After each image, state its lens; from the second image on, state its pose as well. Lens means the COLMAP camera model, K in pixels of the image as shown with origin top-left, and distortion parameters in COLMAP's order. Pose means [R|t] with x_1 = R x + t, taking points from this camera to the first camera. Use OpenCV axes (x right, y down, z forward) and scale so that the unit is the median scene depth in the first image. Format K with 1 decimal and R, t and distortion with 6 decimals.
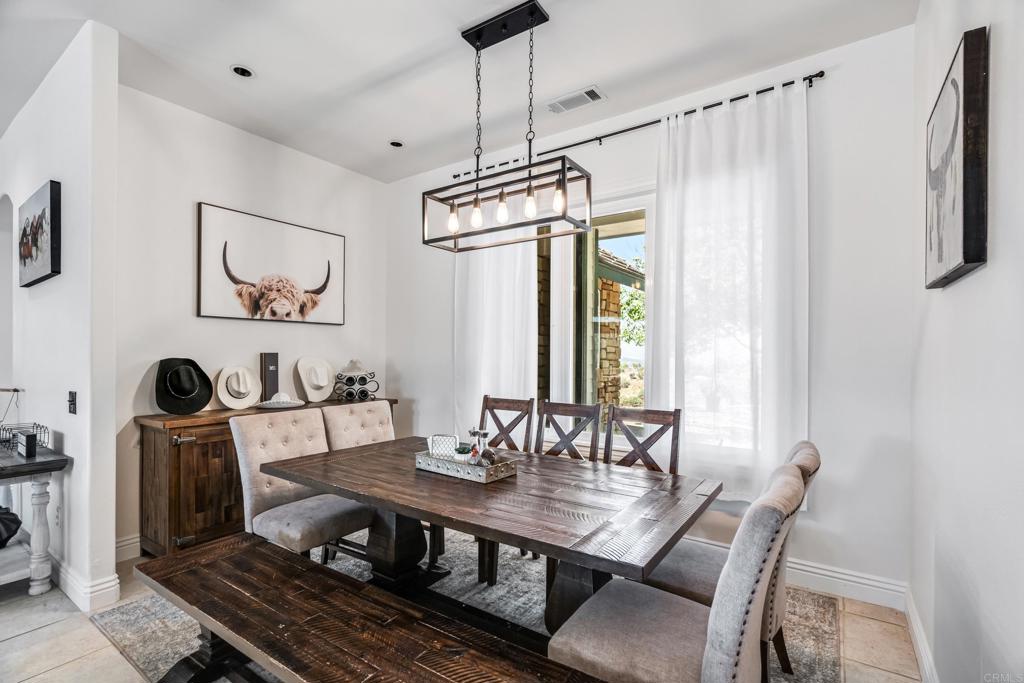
lens RADIAL K [[467.4, 0, 511.7], [0, 467.4, 350.3], [0, 0, 1]] dist [0.003050, -0.000661]
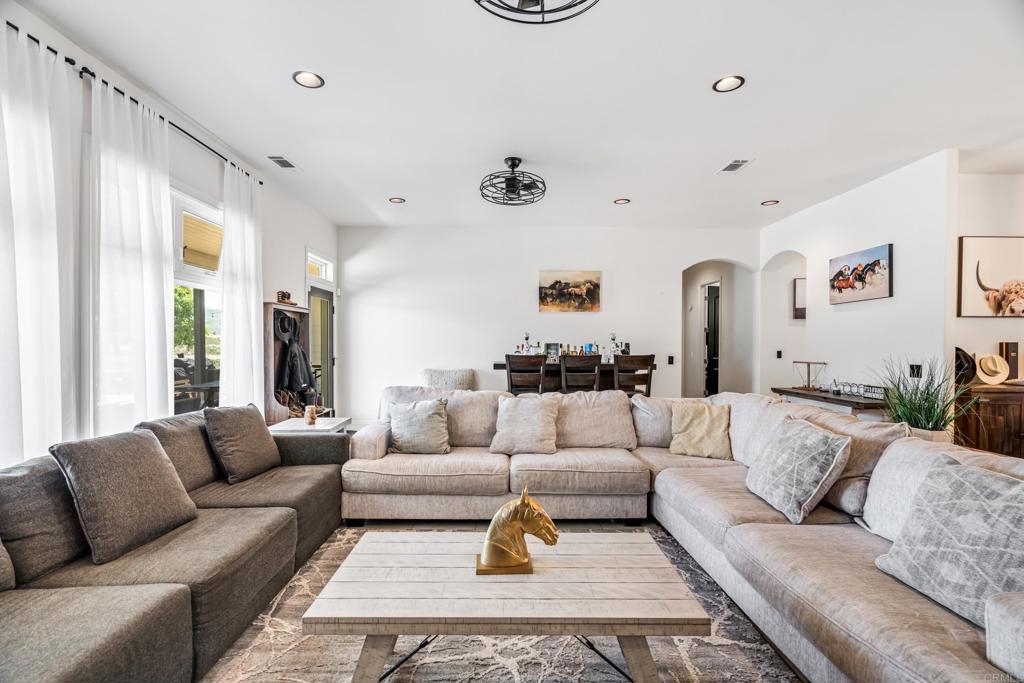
lens RADIAL K [[467.4, 0, 510.7], [0, 467.4, 340.9], [0, 0, 1]] dist [0.003050, -0.000661]
pose [[0.592875, 0.000292, -0.805295, -0.310002], [0.006684, 0.999964, 0.005283, -0.014909], [0.805267, -0.008514, 0.592851, -0.894523]]
